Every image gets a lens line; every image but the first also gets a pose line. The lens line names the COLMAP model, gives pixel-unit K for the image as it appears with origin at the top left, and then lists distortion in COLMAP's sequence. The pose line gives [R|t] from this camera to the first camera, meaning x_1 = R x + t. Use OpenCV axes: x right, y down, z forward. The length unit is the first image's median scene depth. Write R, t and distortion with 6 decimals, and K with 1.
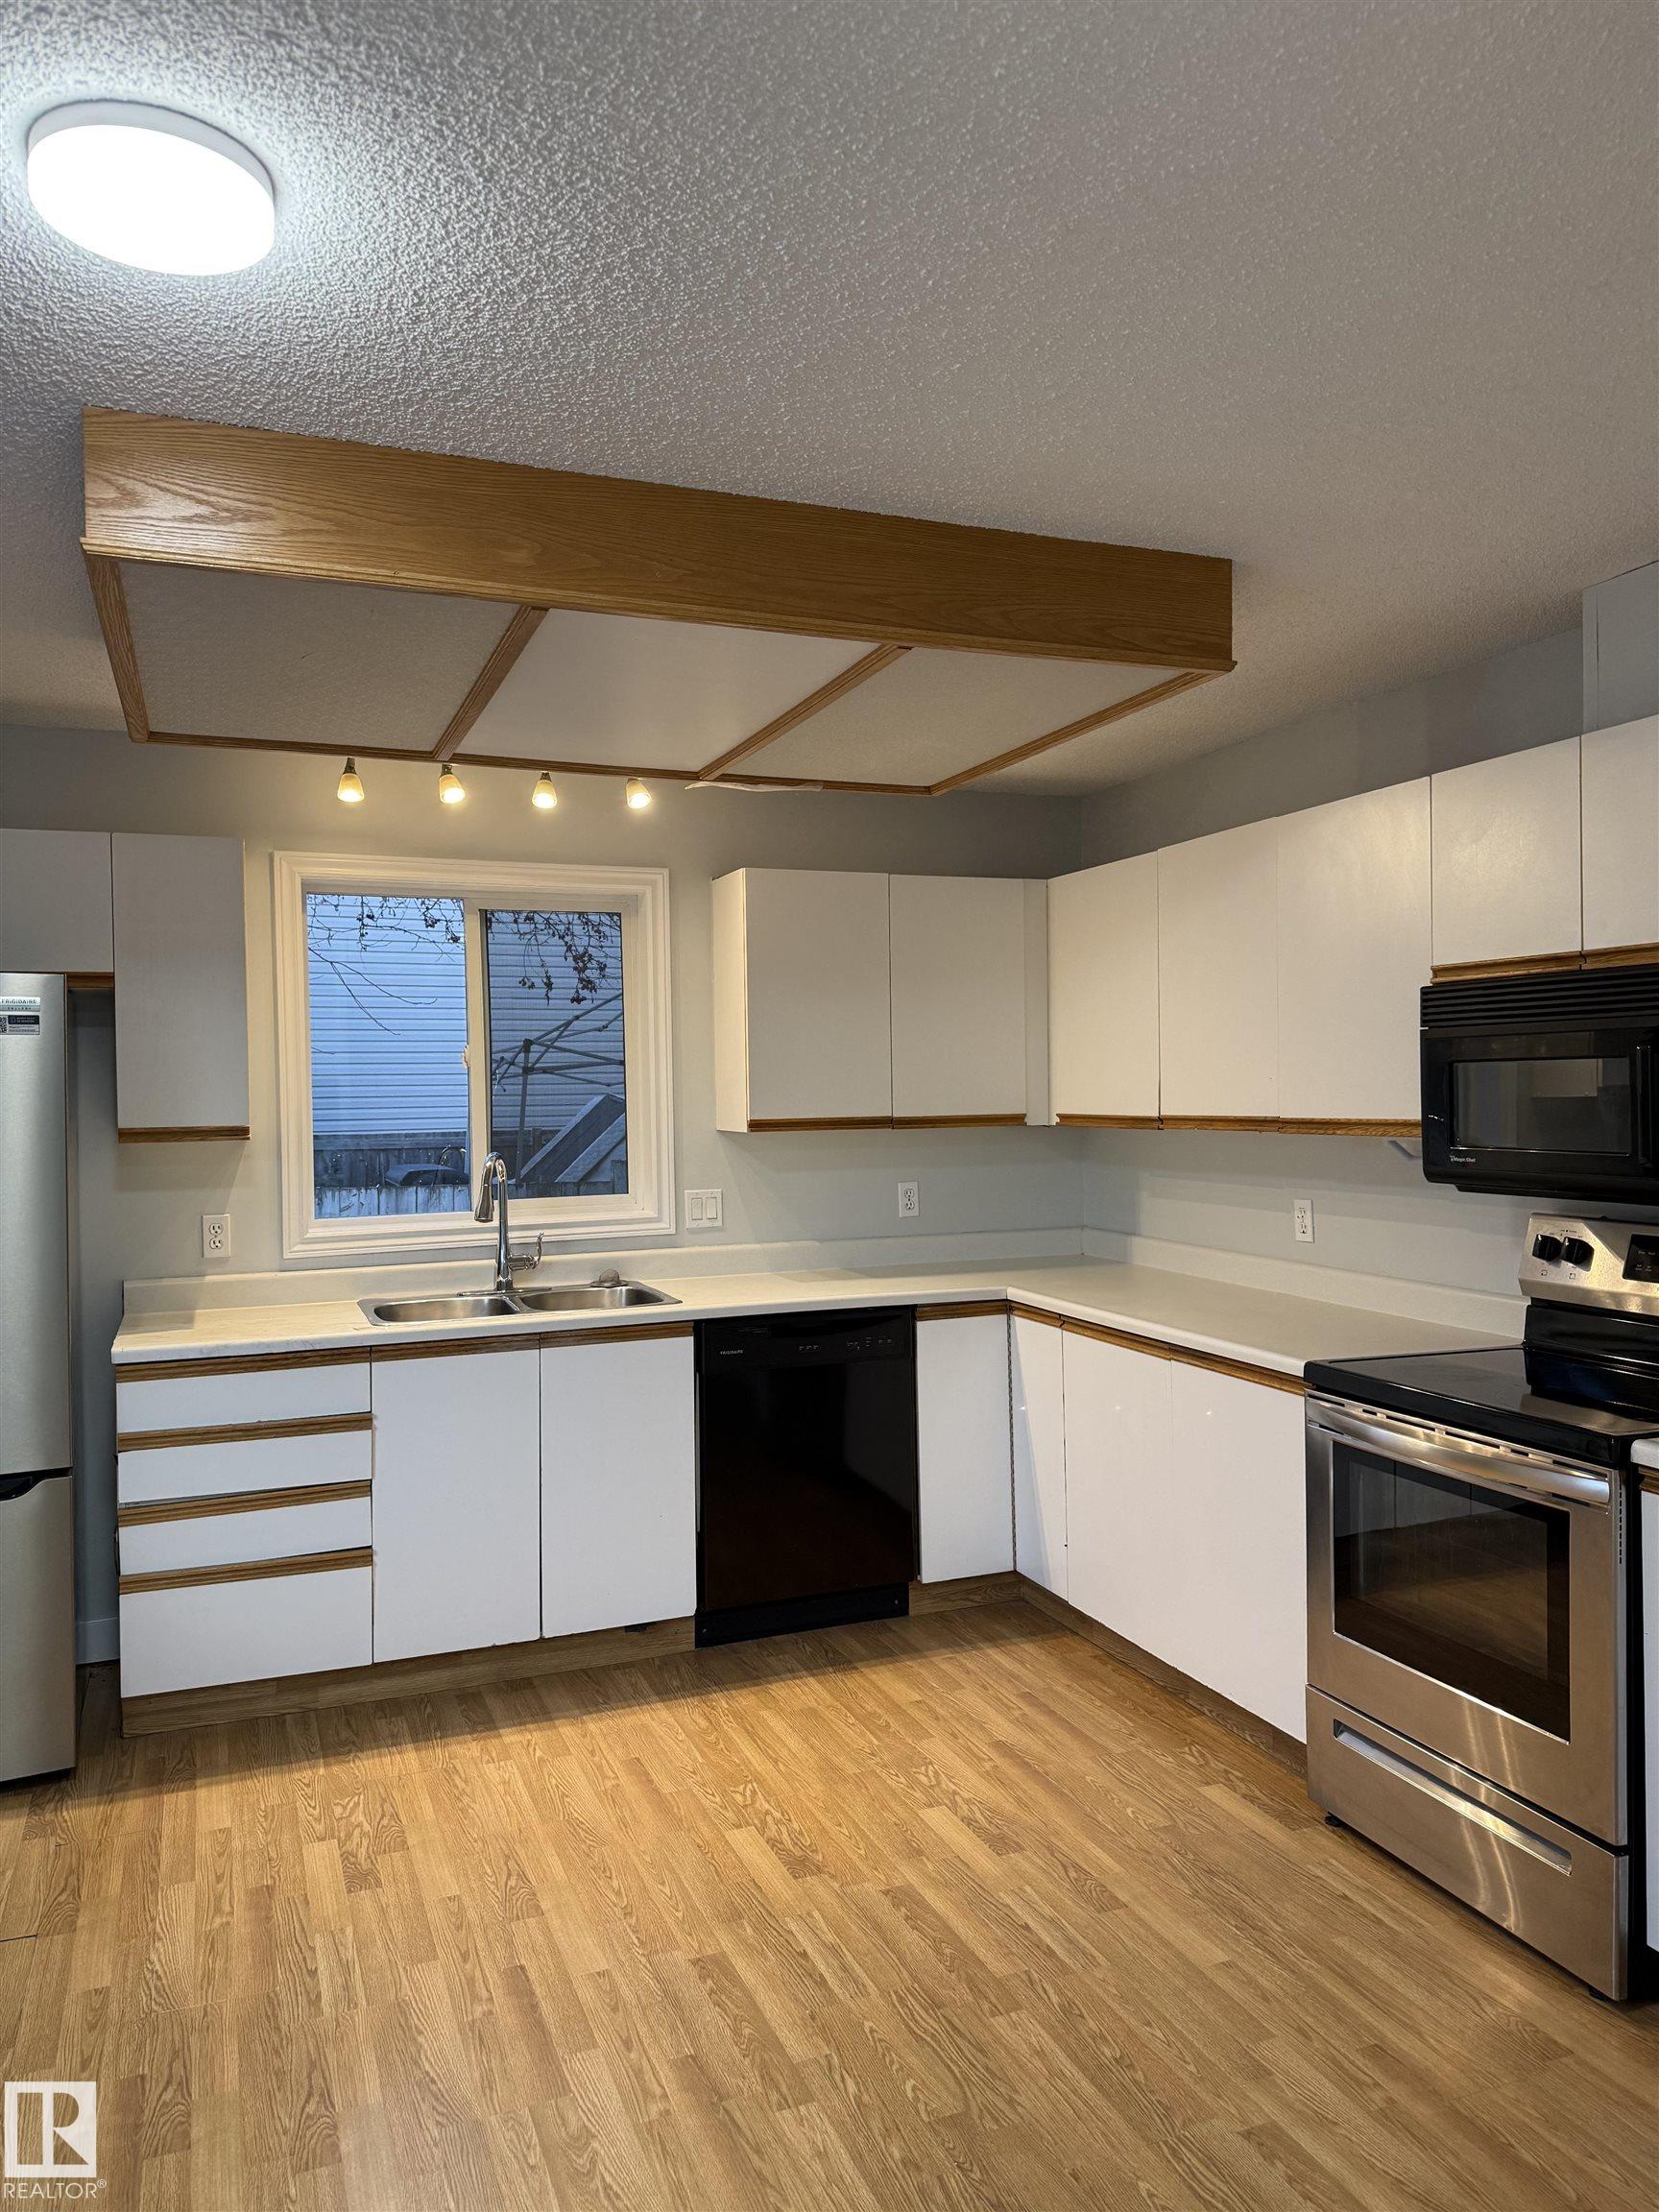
lens RADIAL K [[1527.1, 0, 836.1], [0, 1527.1, 1116.1], [0, 0, 1]] dist [0.050913, -0.057302]
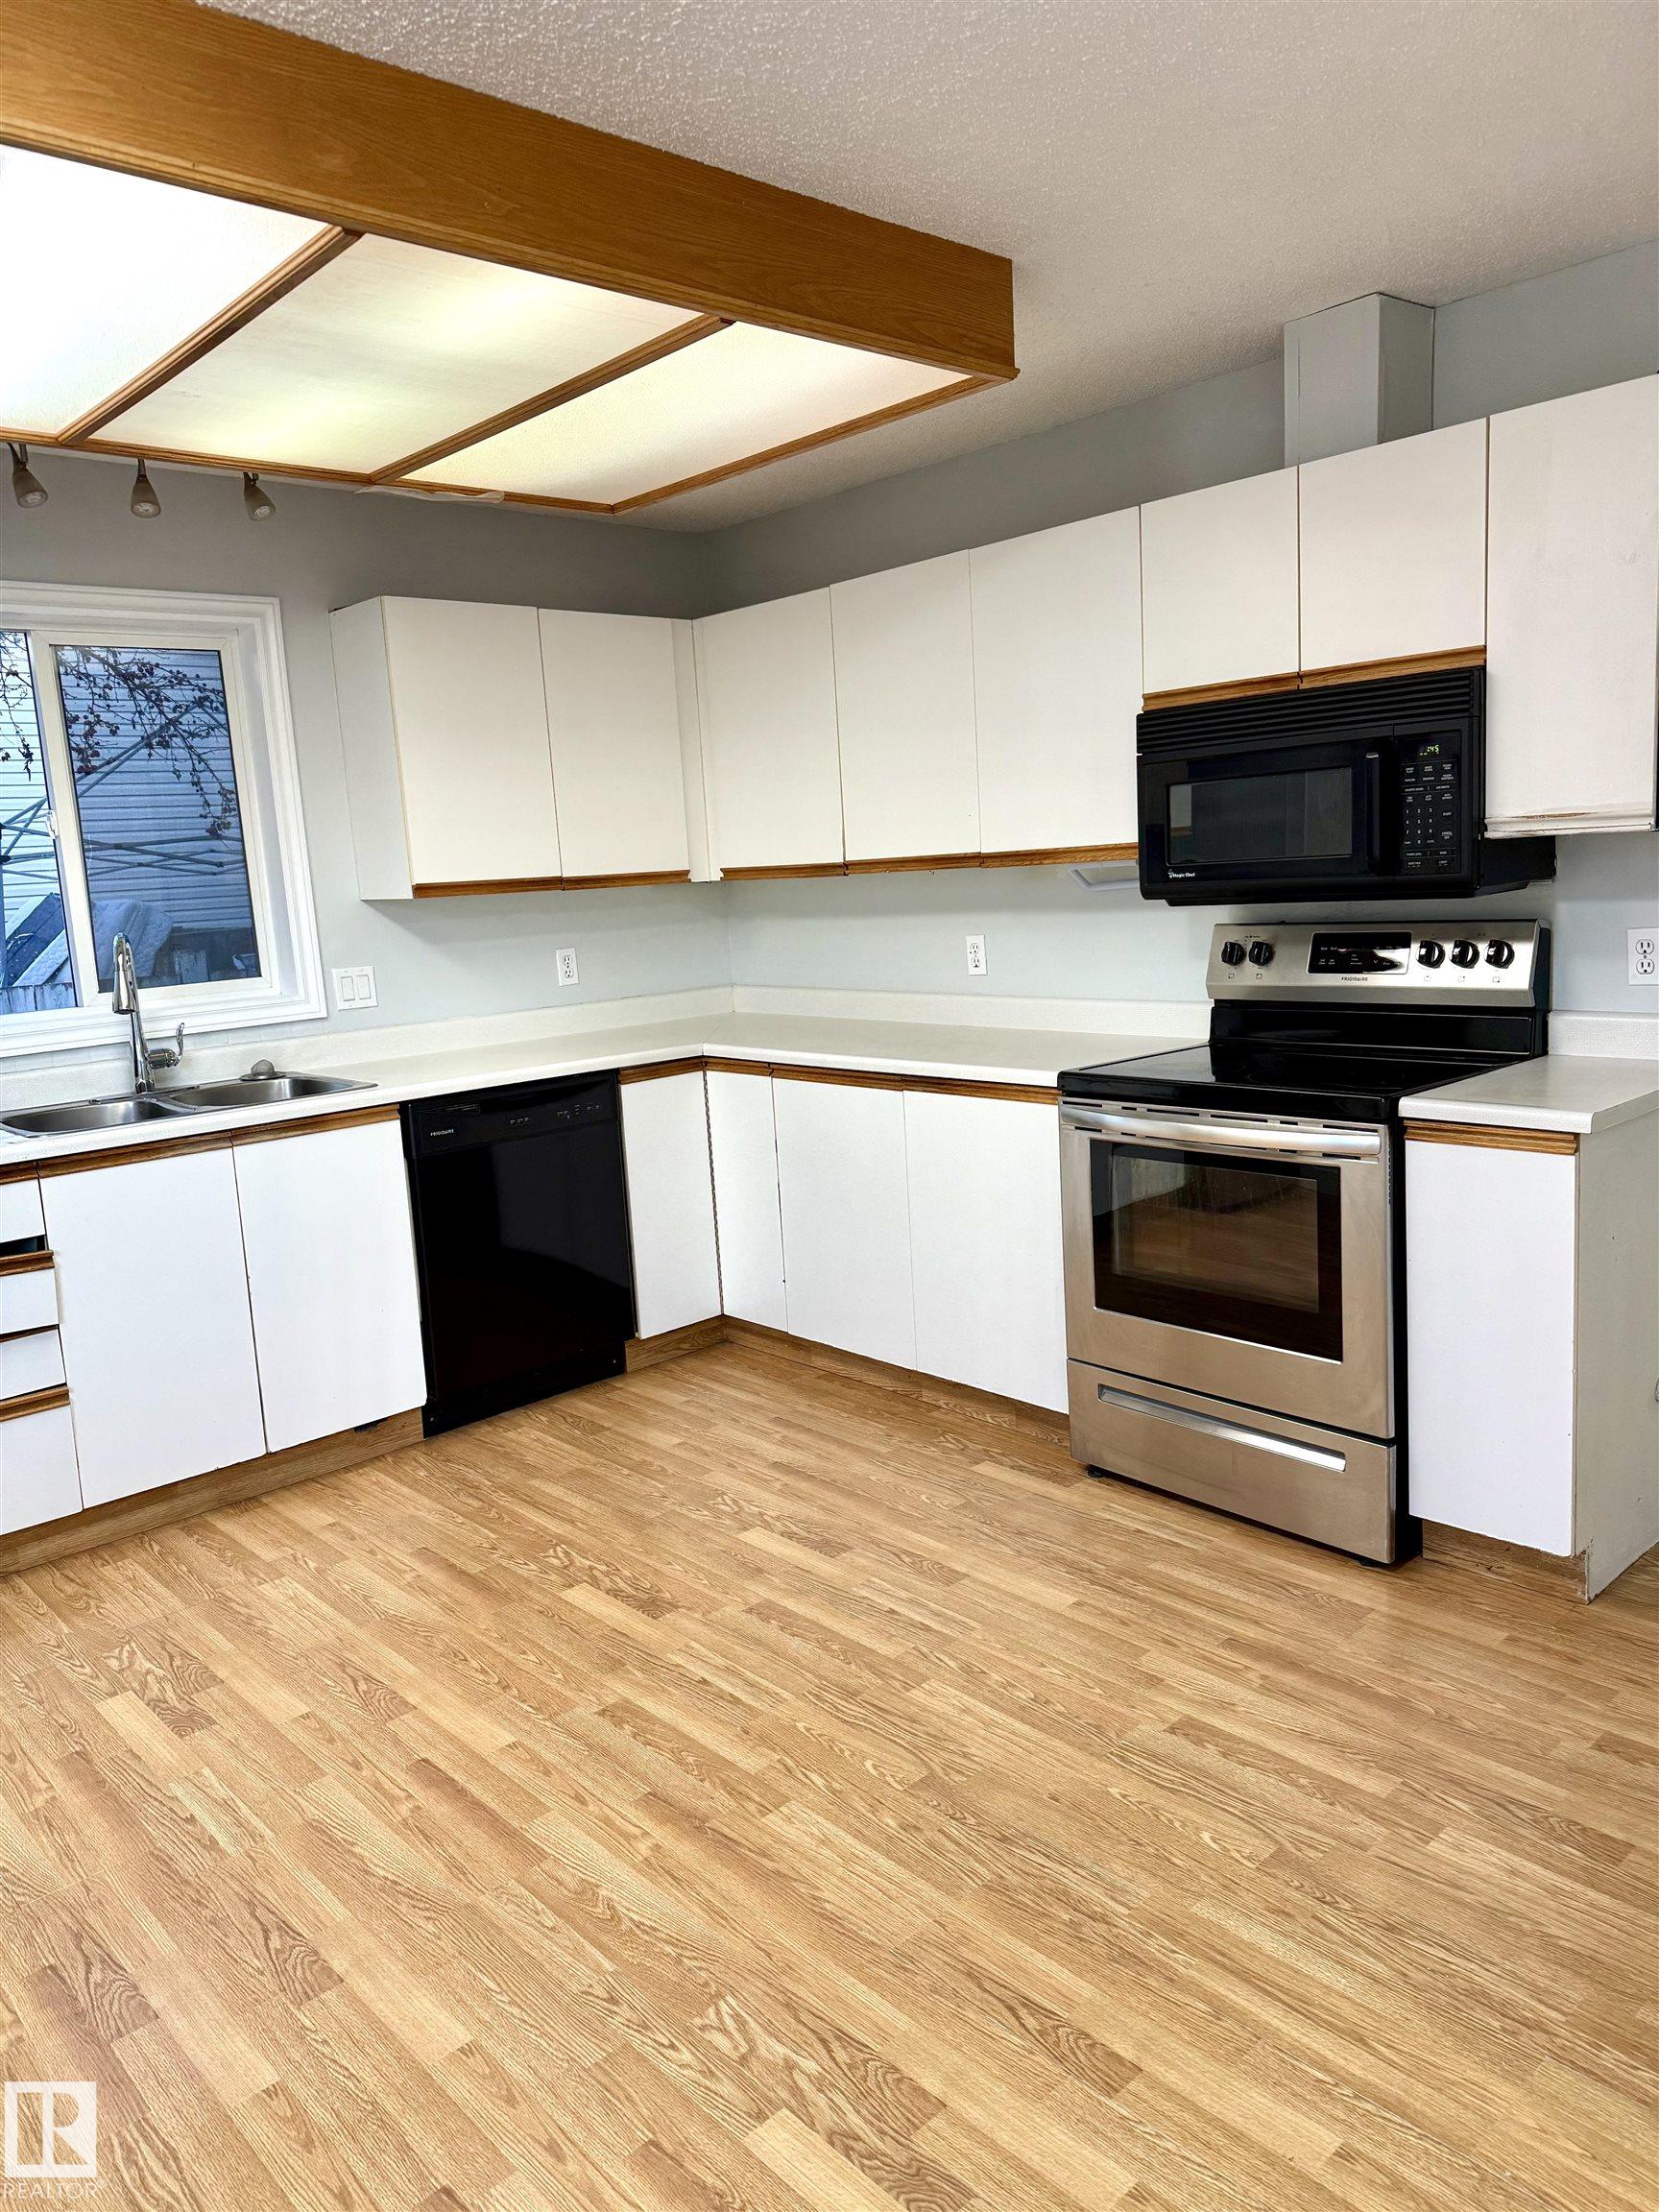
lens RADIAL K [[1527.1, 0, 814.1], [0, 1527.1, 1096.9], [0, 0, 1]] dist [0.050913, -0.057302]
pose [[0.937371, -0.092153, 0.335921, -0.228971], [0.049974, 0.989972, 0.132130, 0.029308], [-0.344729, -0.107067, 0.932576, 0.065774]]
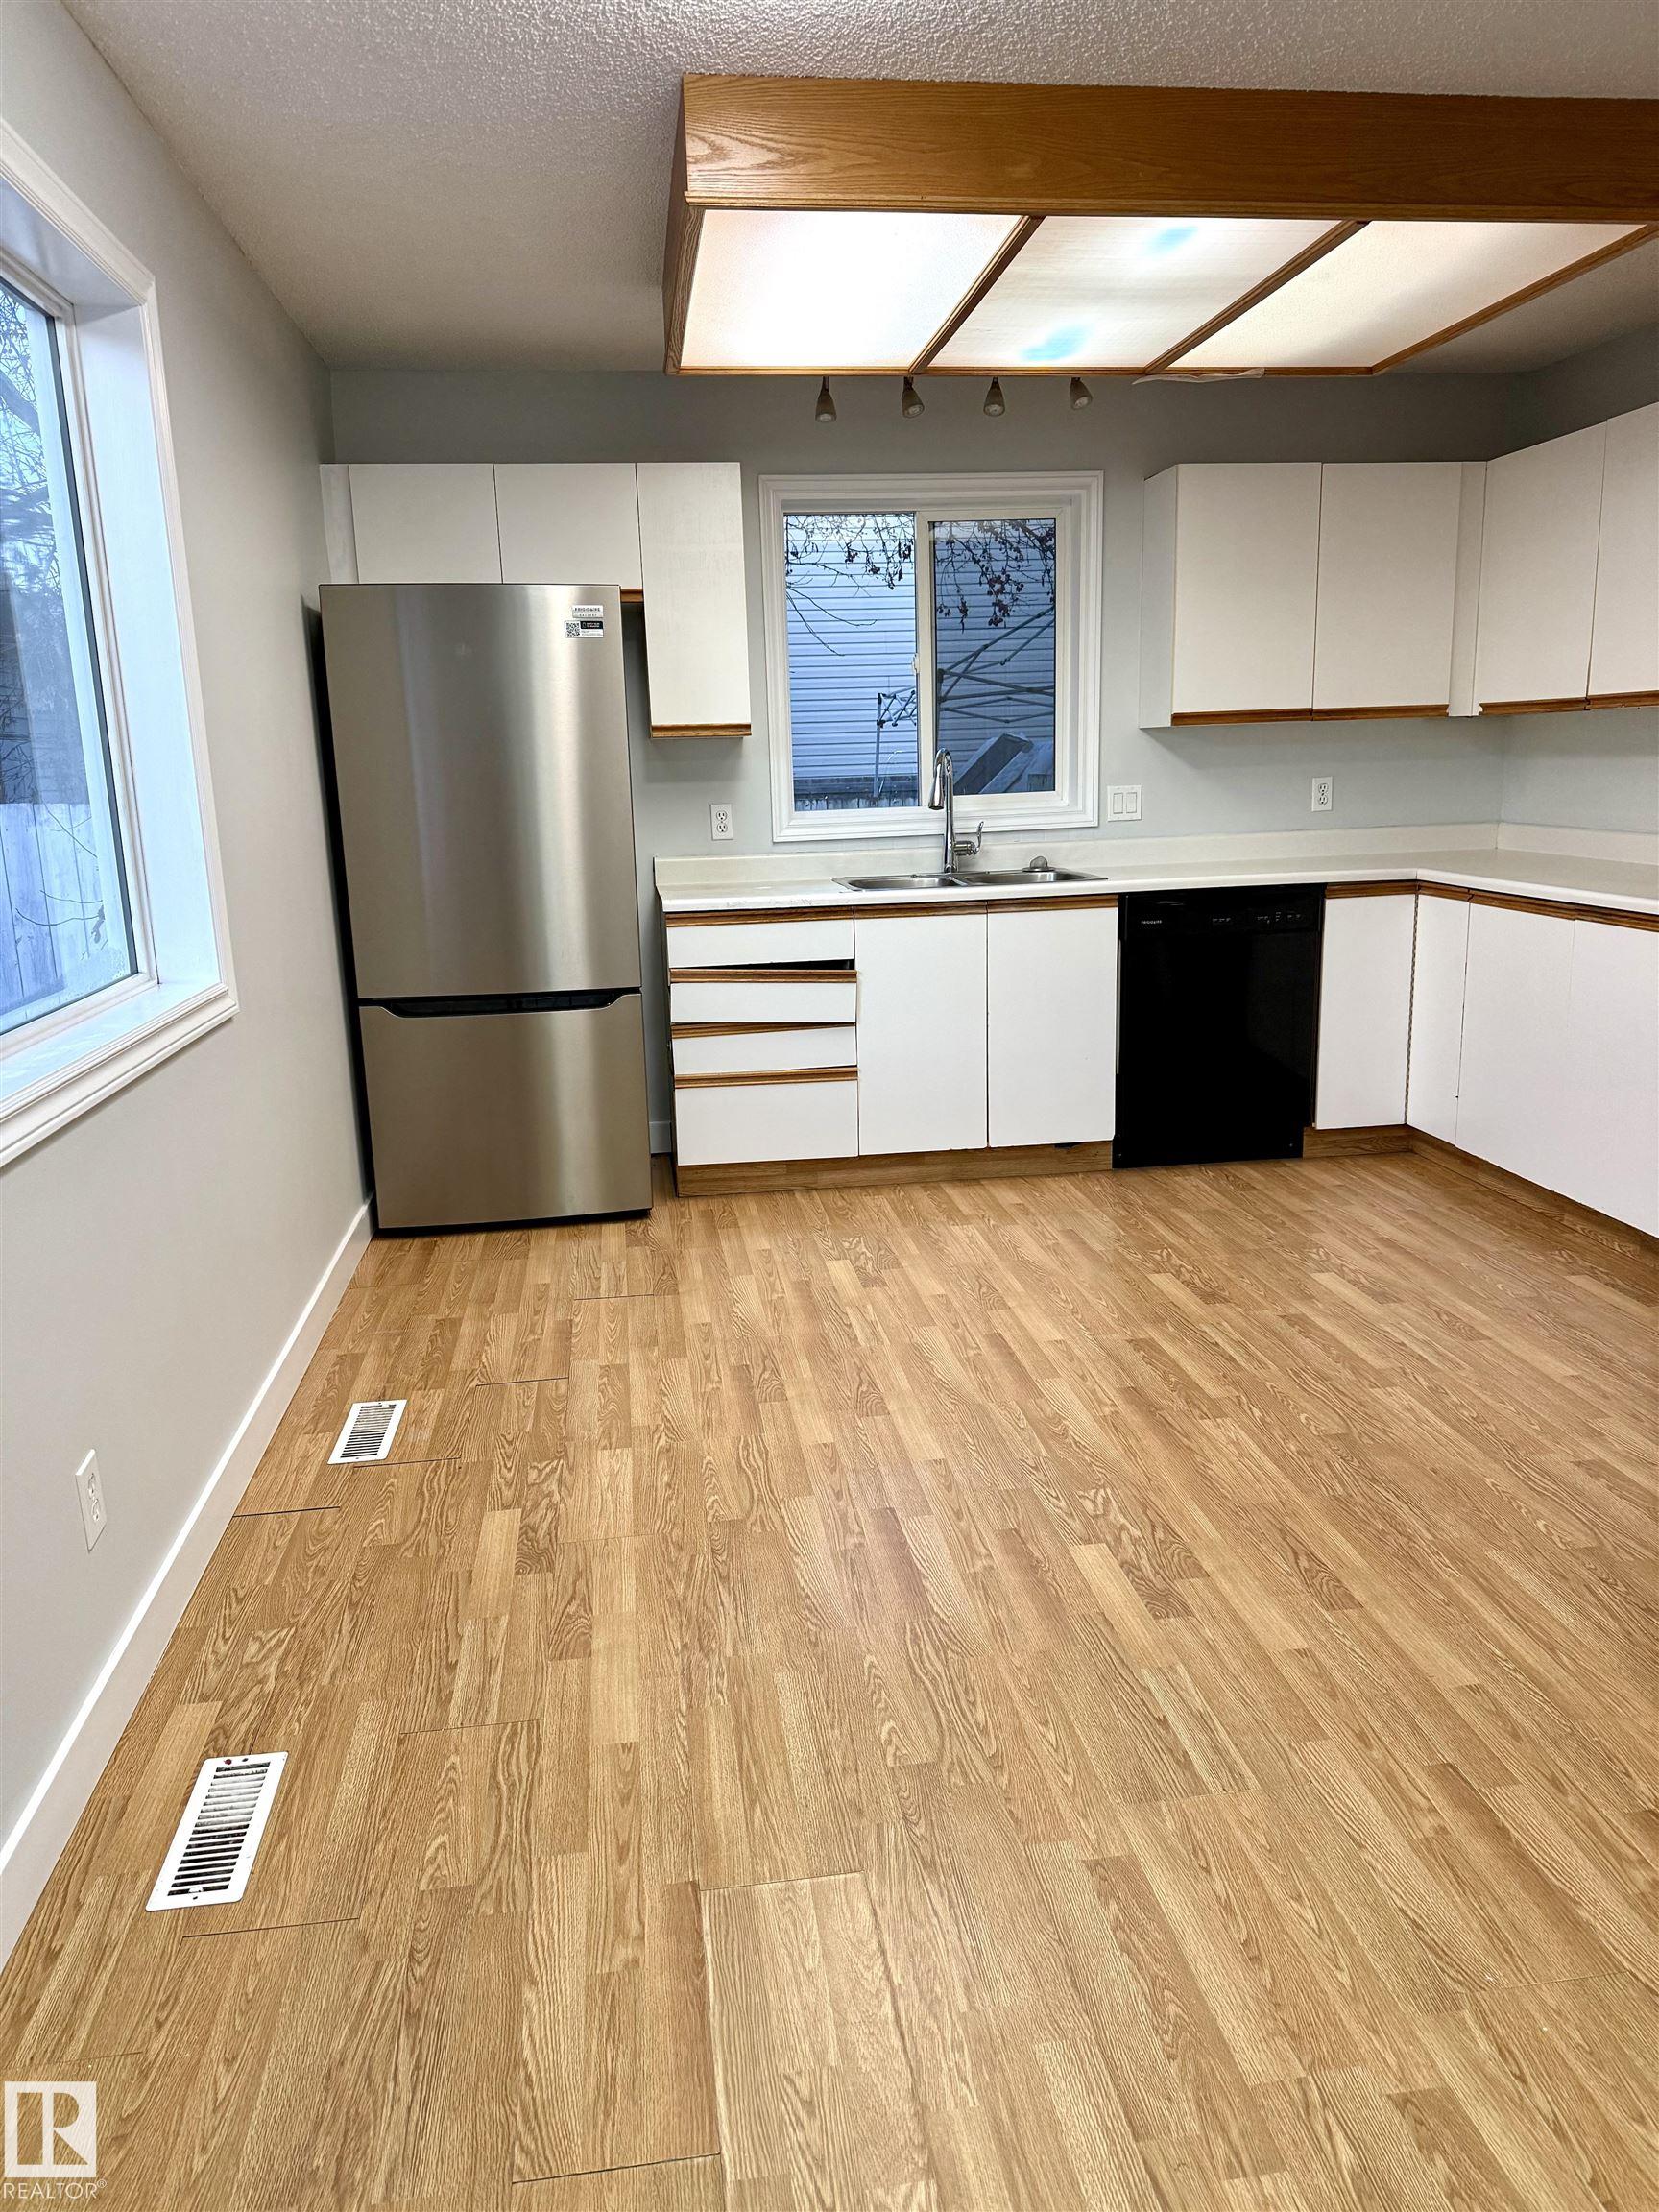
lens RADIAL K [[1527.1, 0, 837.3], [0, 1527.1, 1092.9], [0, 0, 1]] dist [0.050913, -0.057302]
pose [[0.970553, 0.039851, -0.237568, -0.028885], [0.009153, 0.979407, 0.201686, 0.066836], [0.240713, -0.197922, 0.950202, -0.225663]]
